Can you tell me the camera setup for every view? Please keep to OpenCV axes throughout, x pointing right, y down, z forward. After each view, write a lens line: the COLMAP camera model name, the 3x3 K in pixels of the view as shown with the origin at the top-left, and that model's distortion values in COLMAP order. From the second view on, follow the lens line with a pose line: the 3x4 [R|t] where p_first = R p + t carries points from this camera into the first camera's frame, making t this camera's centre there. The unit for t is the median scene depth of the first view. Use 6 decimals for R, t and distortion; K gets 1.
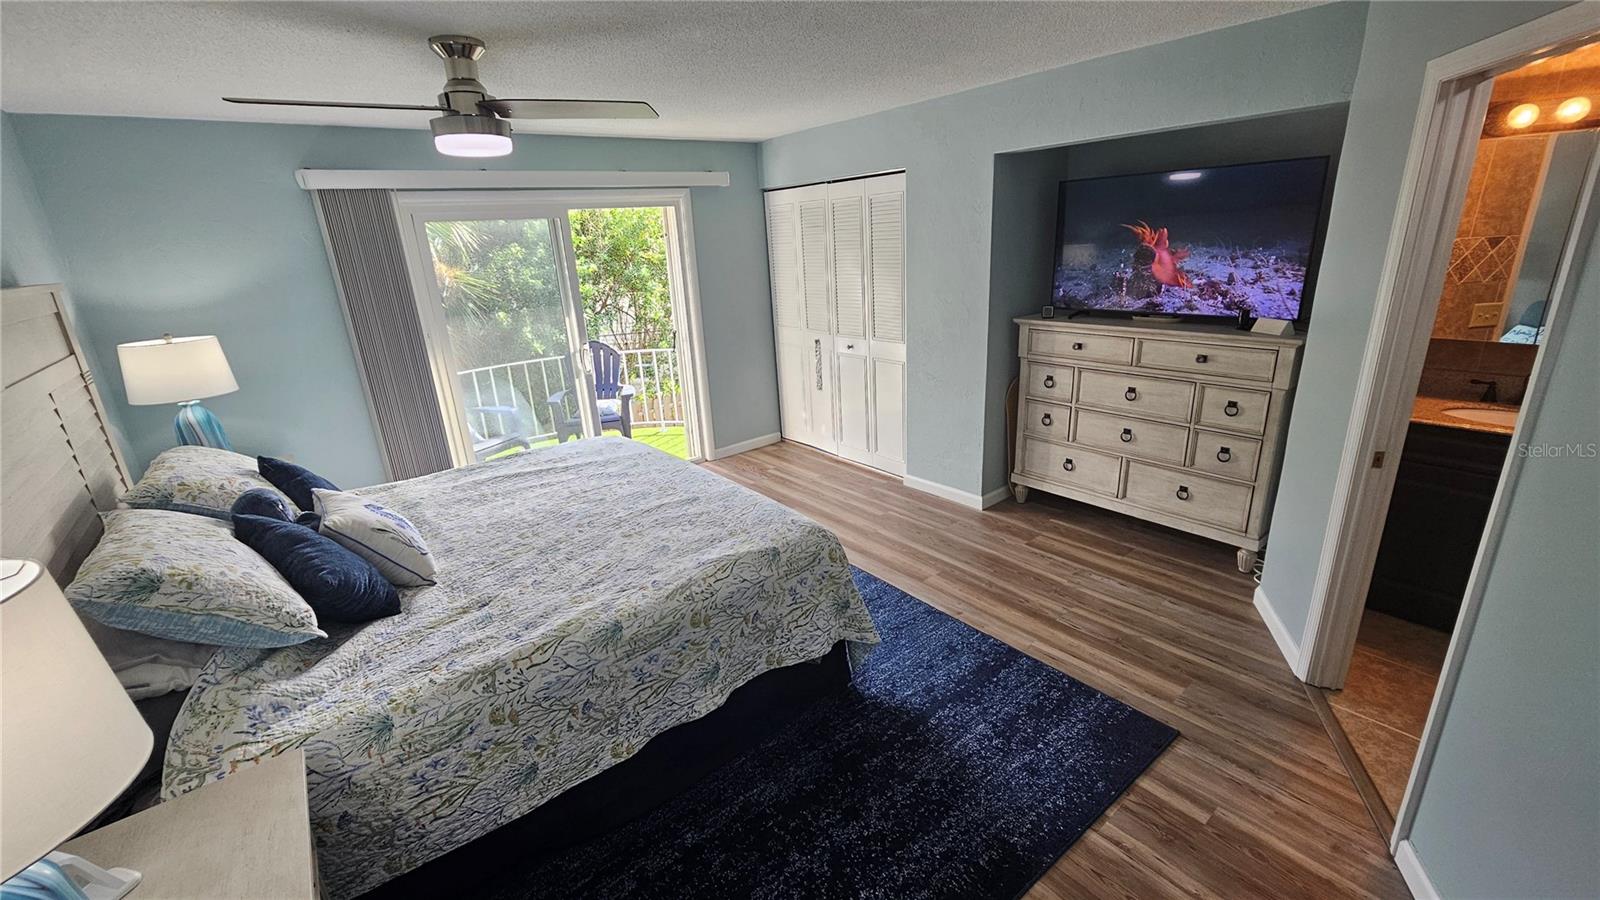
lens RADIAL K [[658.3, 0, 803.2], [0, 658.3, 444.8], [0, 0, 1]] dist [0.001733, 0.000005]
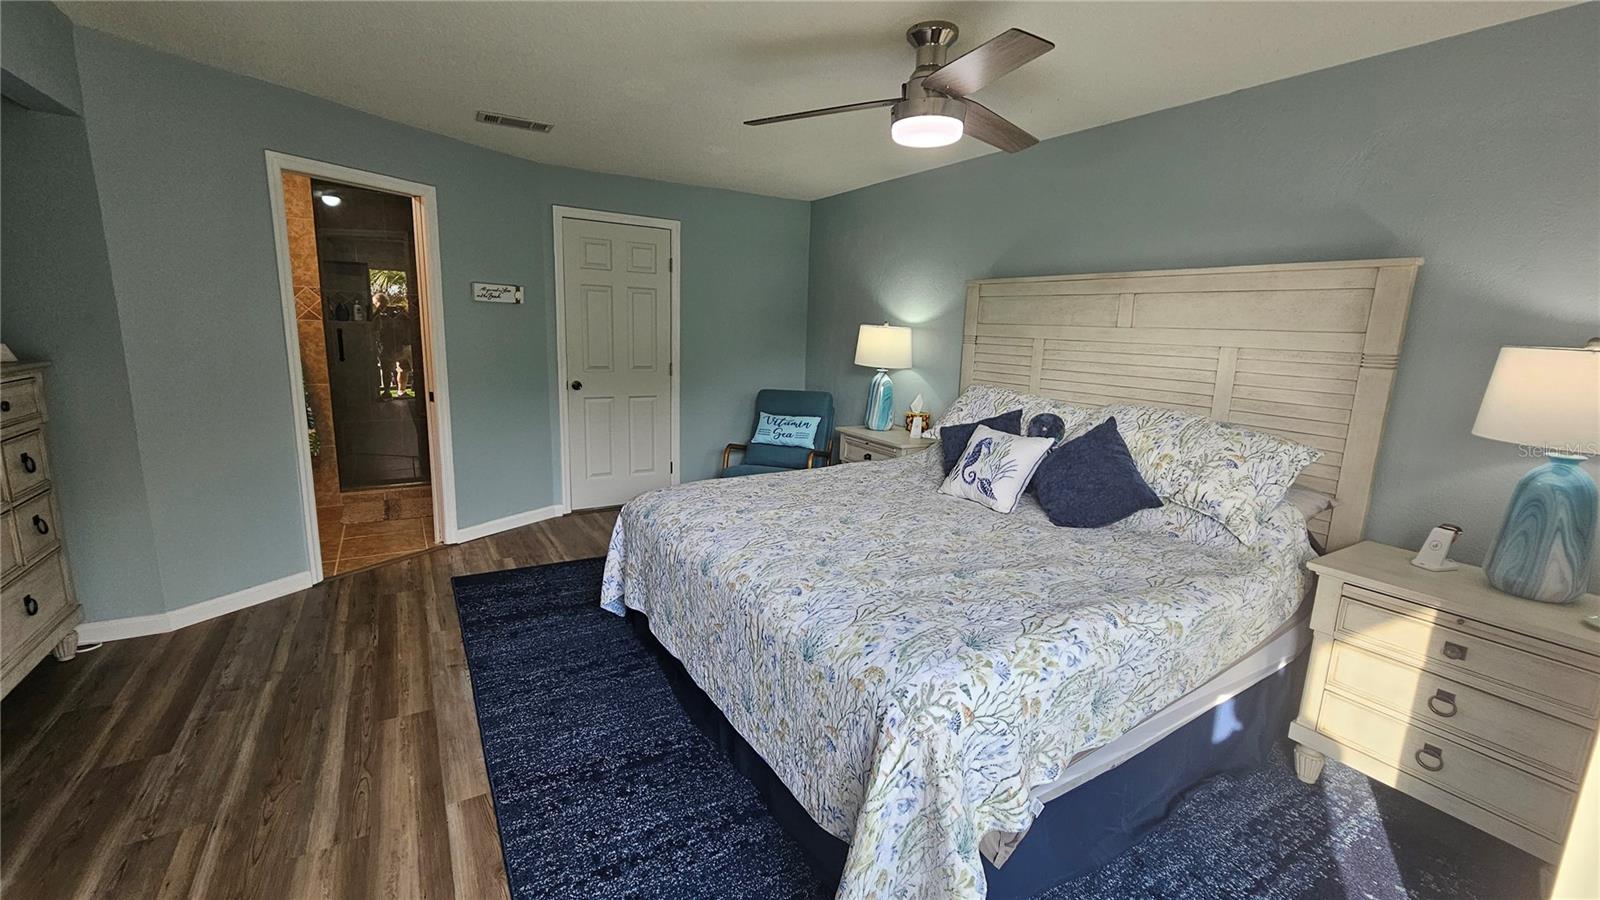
lens RADIAL K [[658.3, 0, 800.9], [0, 658.3, 453.9], [0, 0, 1]] dist [0.001733, 0.000005]
pose [[-0.990607, 0.000330, 0.136739, -0.326931], [0.065495, 0.878972, 0.472355, -0.360093], [-0.120034, 0.476874, -0.870737, 1.538819]]
